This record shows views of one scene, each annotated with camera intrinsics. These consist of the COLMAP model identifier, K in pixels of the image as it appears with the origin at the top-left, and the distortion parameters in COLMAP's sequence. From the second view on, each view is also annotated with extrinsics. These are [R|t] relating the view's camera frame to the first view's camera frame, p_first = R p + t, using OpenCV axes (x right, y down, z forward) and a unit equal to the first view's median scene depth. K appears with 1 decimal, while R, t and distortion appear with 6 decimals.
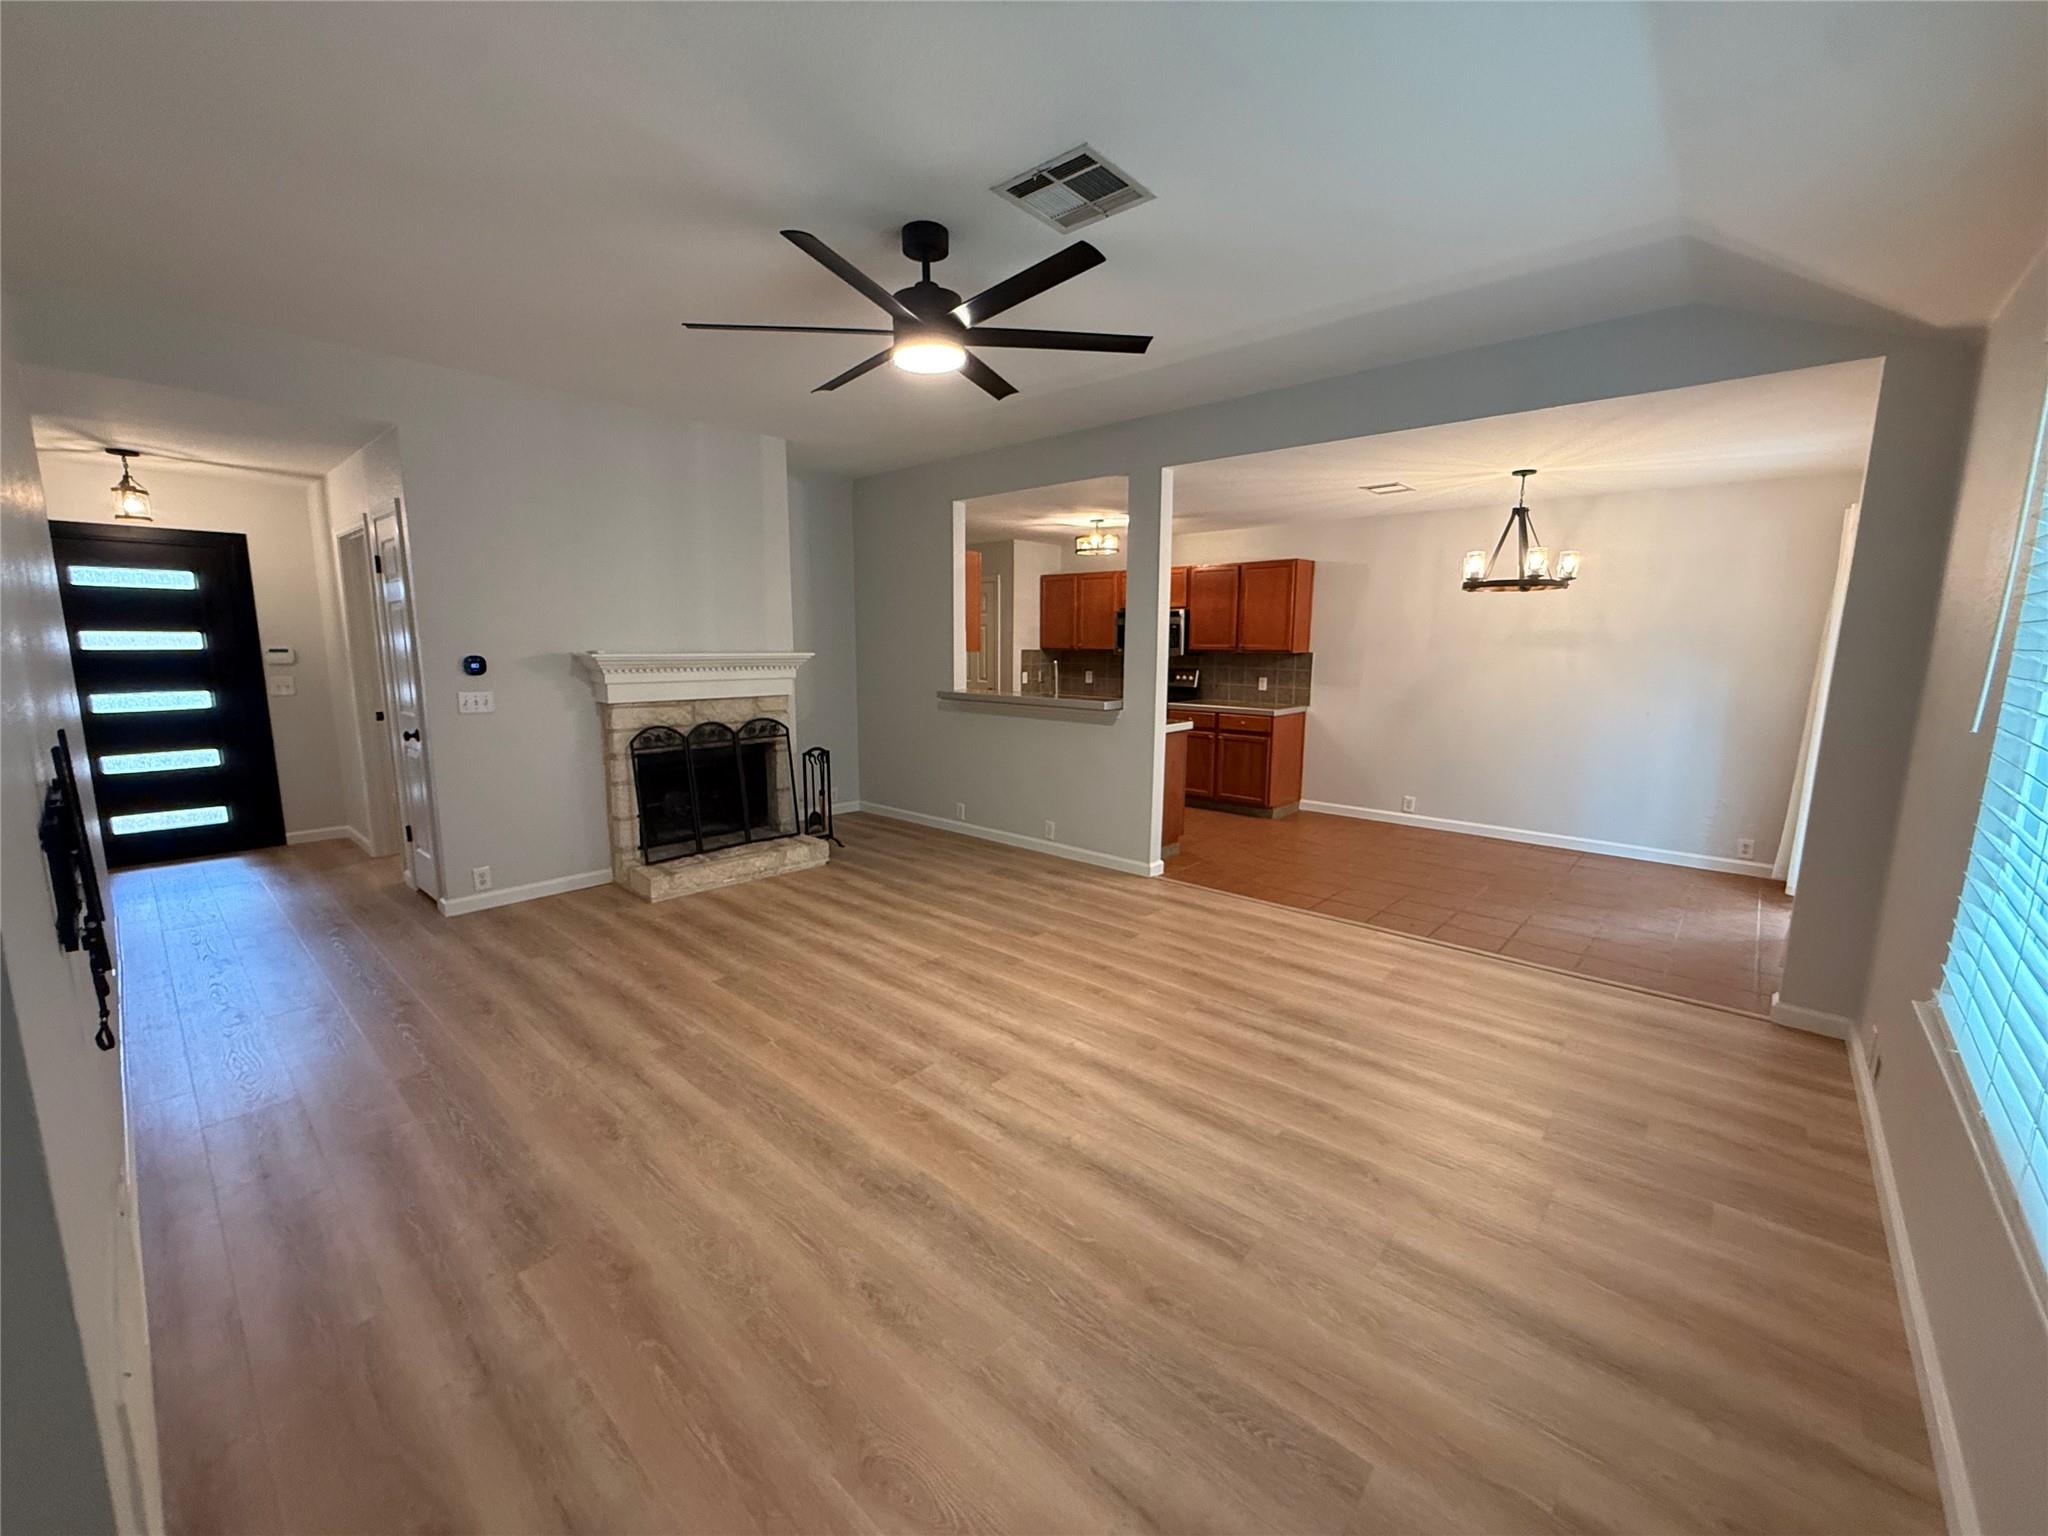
lens RADIAL K [[815.9, 0, 1019.2], [0, 815.9, 766.4], [0, 0, 1]] dist [-0.002075, -0.000251]
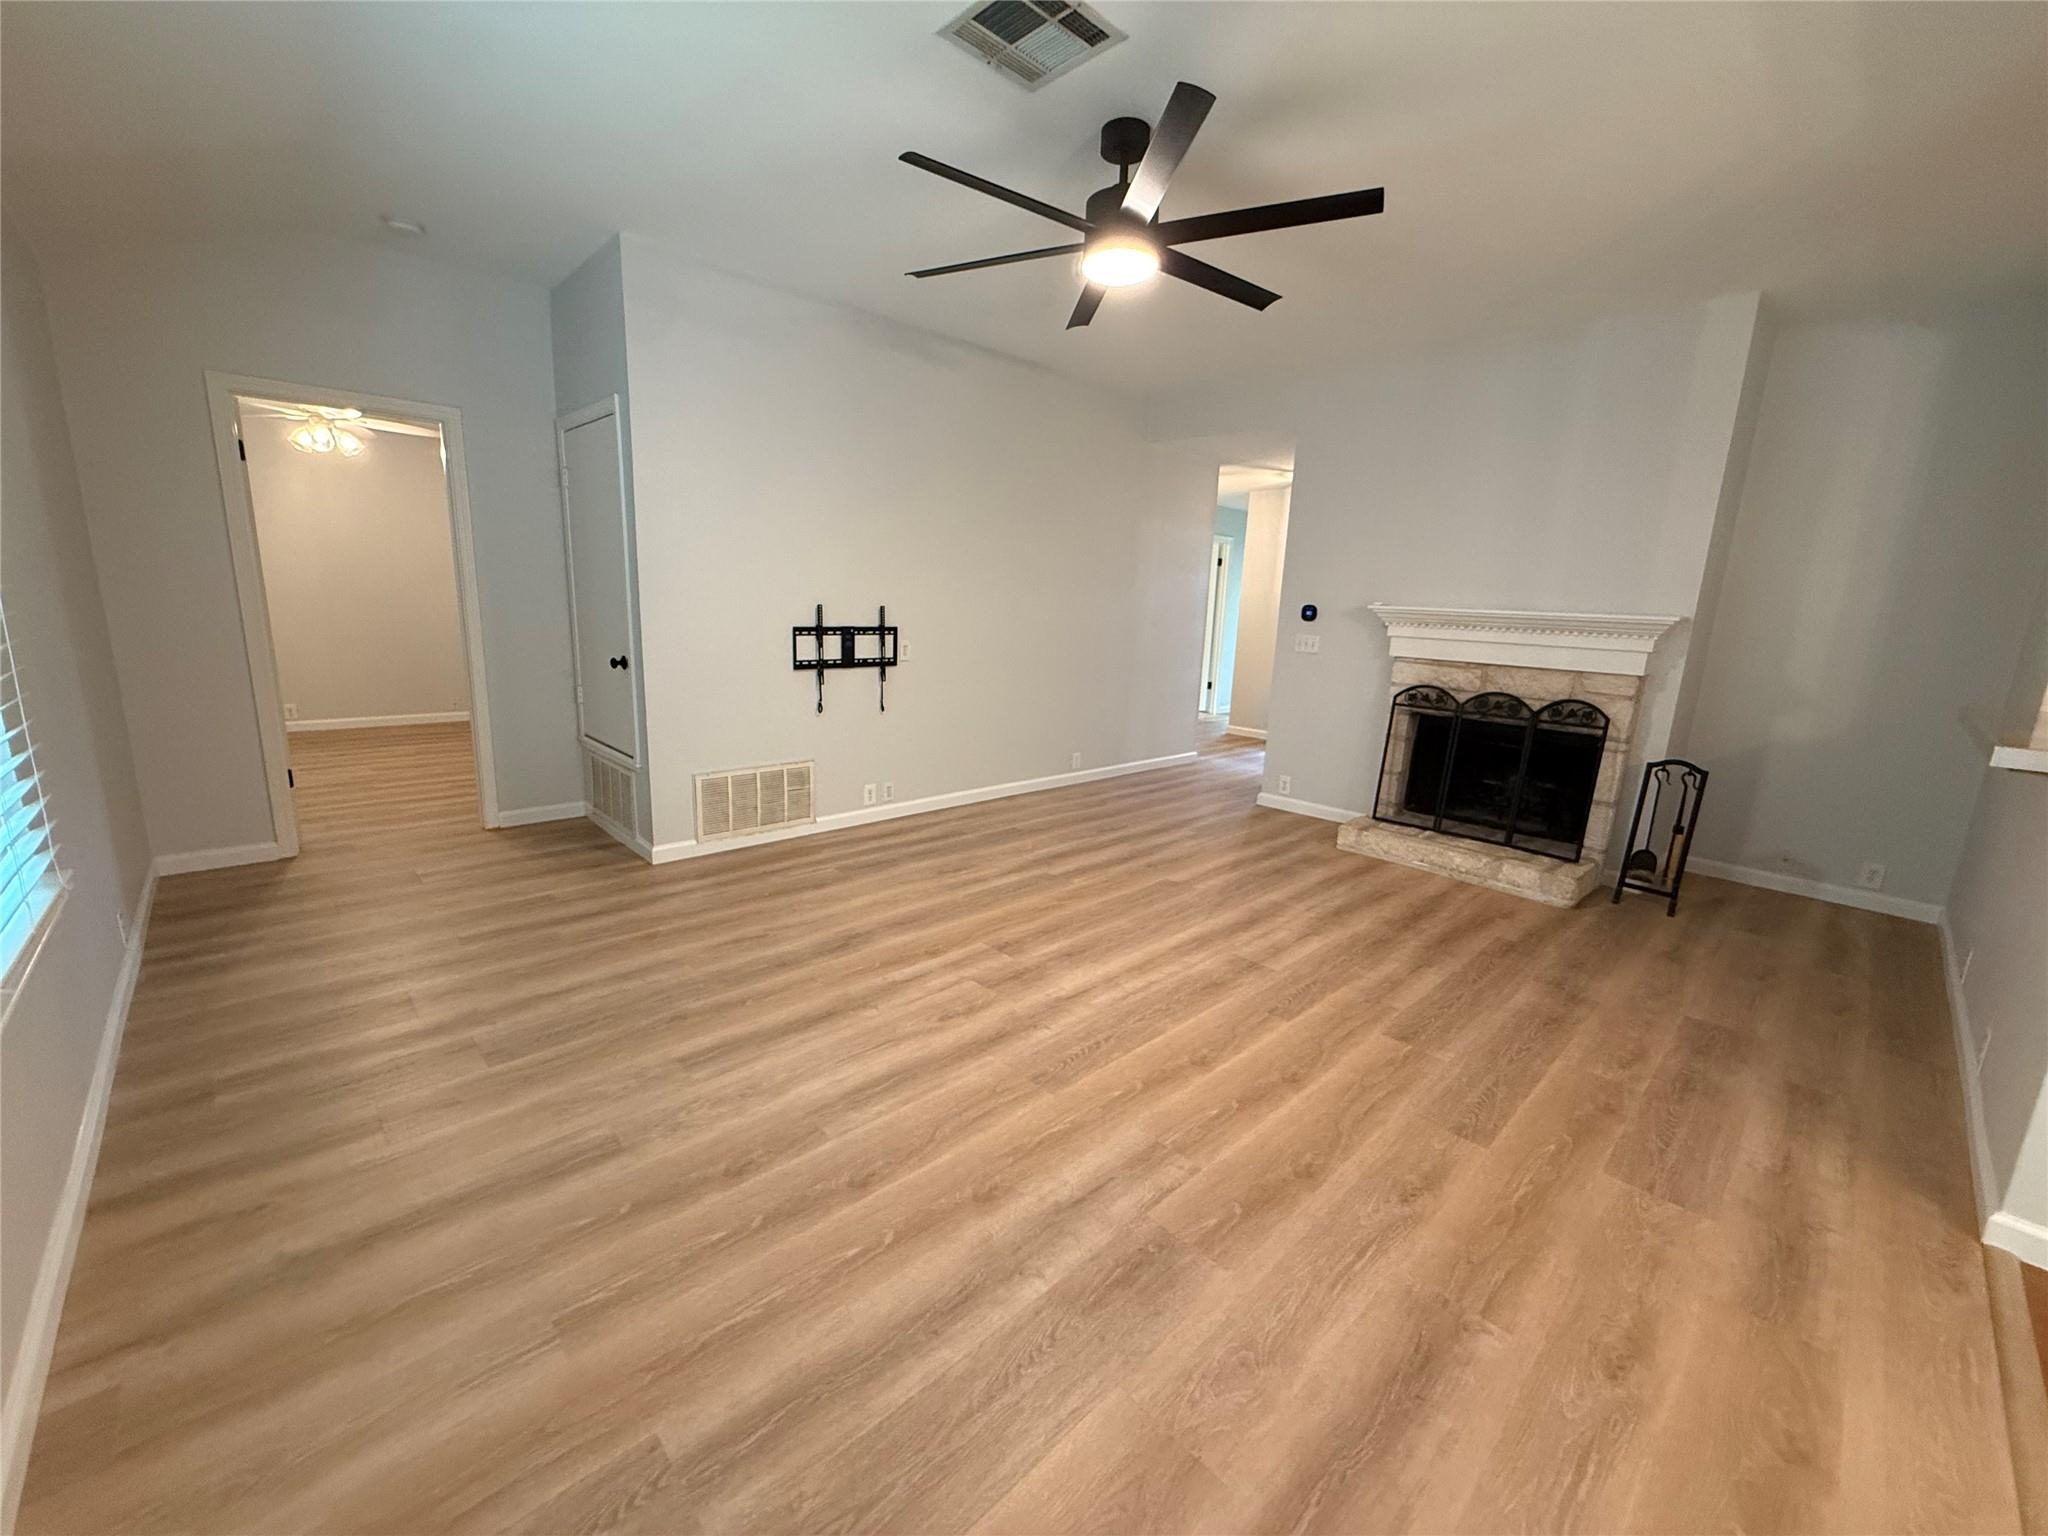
lens RADIAL K [[815.9, 0, 1019.2], [0, 815.9, 766.4], [0, 0, 1]] dist [-0.002075, -0.000251]
pose [[-0.075779, 0.196148, -0.977642, 0.593828], [-0.192059, 0.959230, 0.207341, -0.070749], [0.978453, 0.203477, -0.035018, 0.648121]]
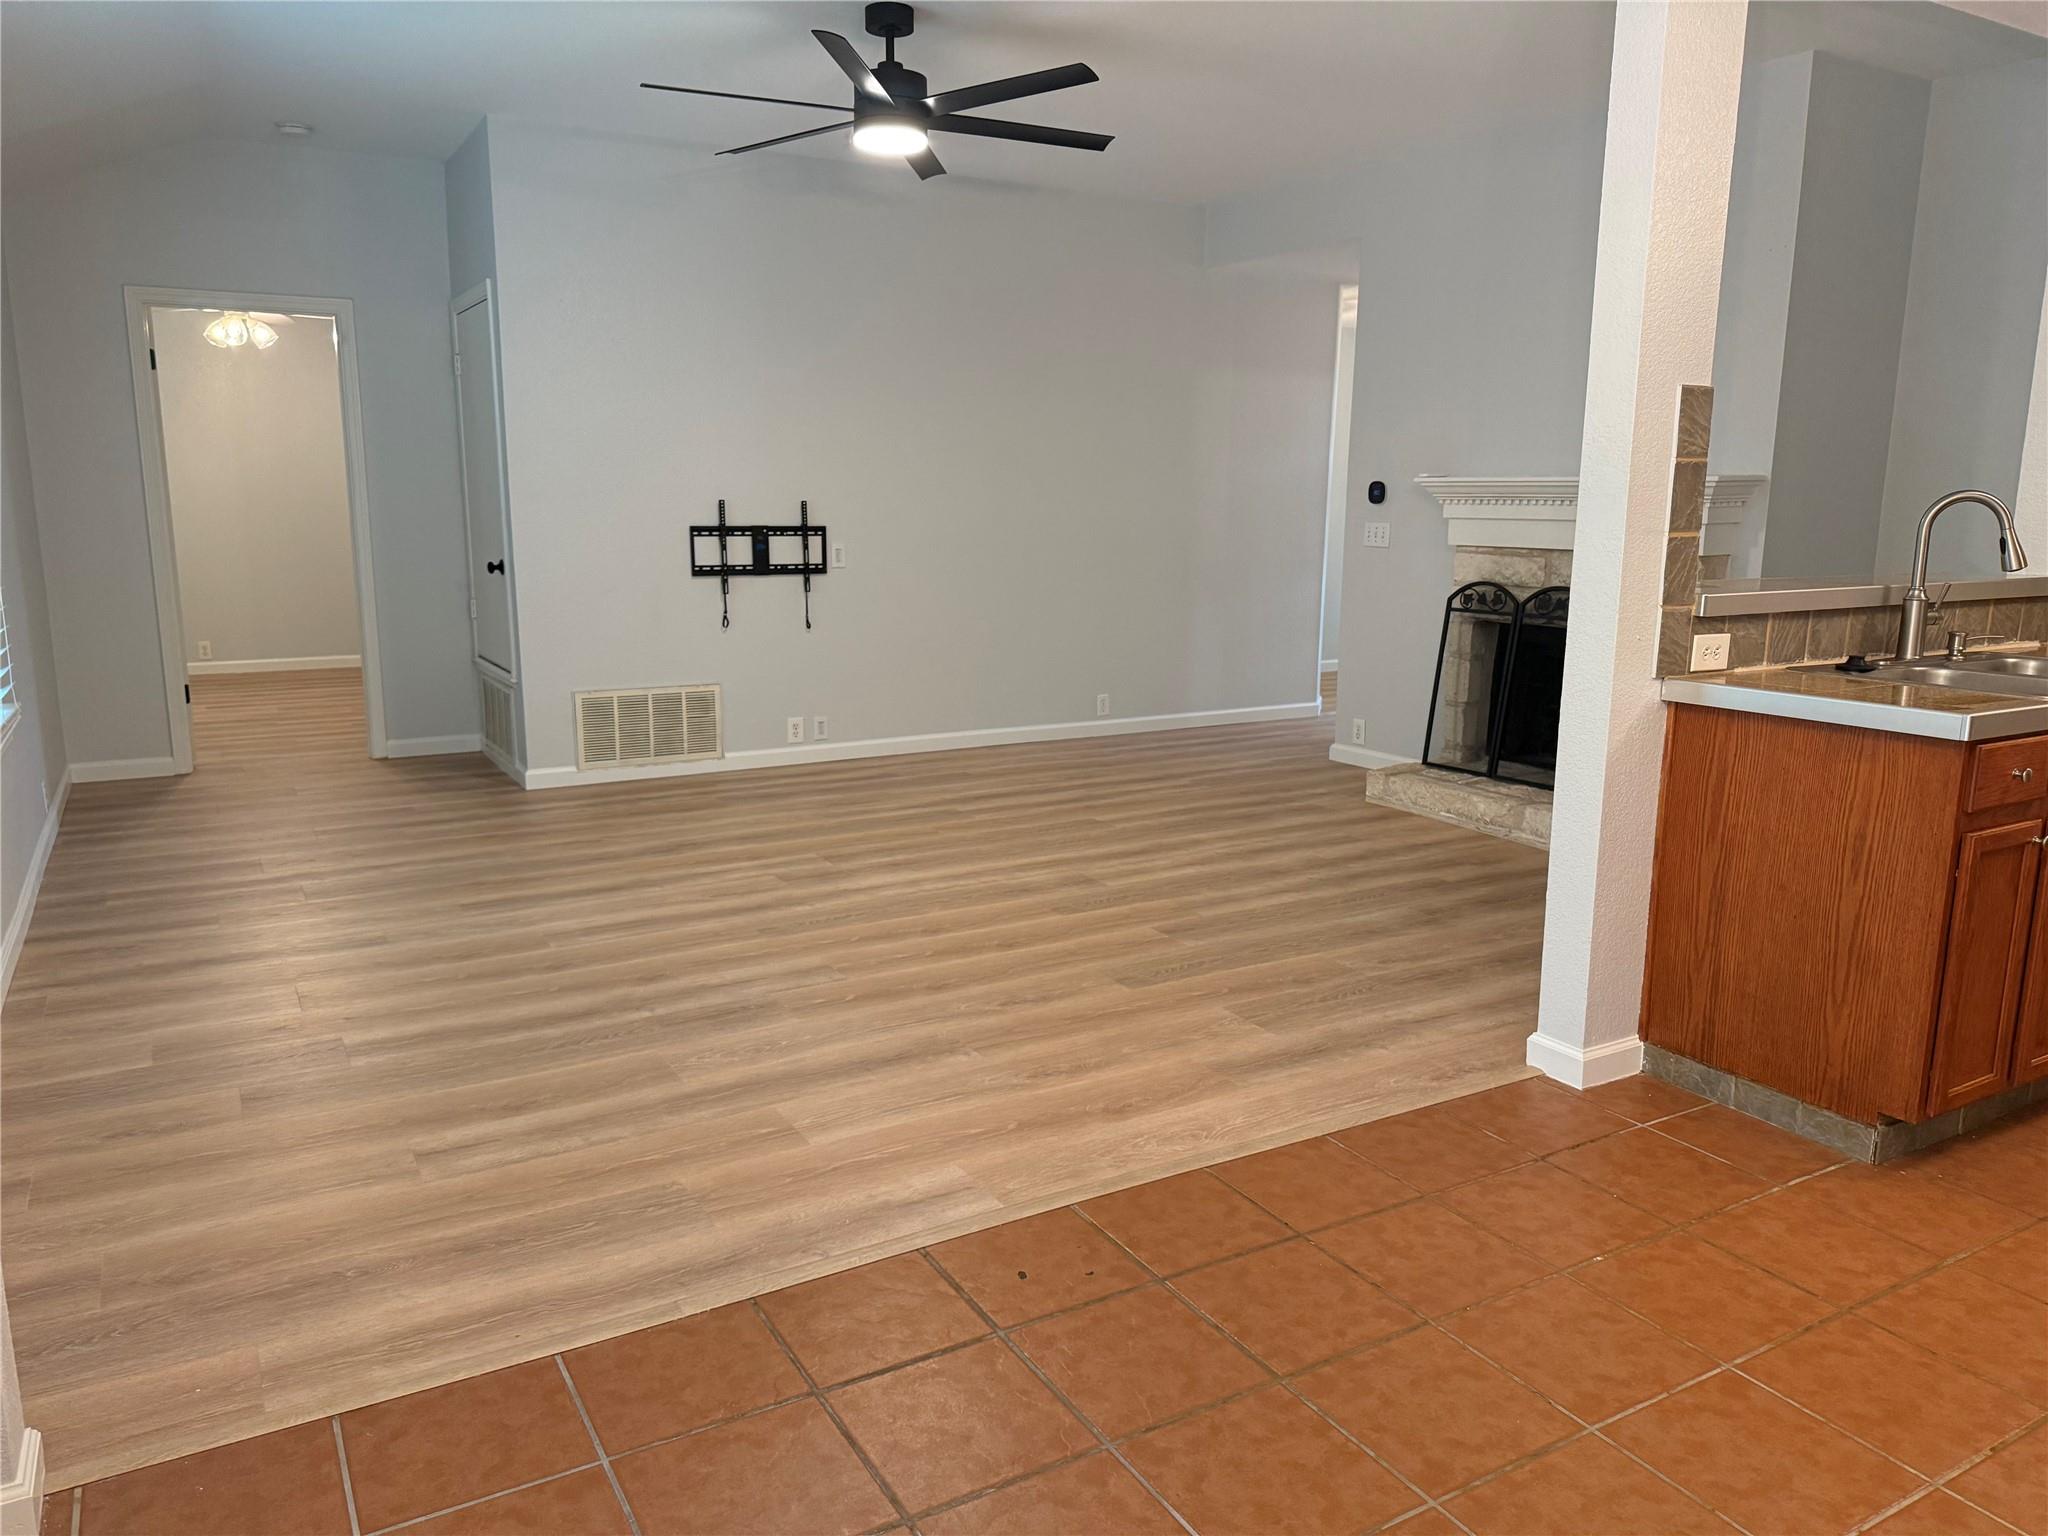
lens RADIAL K [[1429.9, 0, 1024.0], [0, 1429.9, 768.0], [0, 0, 1]] dist [0.084395, -0.116043]
pose [[-0.301466, 0.170647, -0.938082, 0.969432], [-0.154701, 0.962064, 0.224724, -0.124955], [0.940843, 0.212869, -0.263630, 1.091280]]
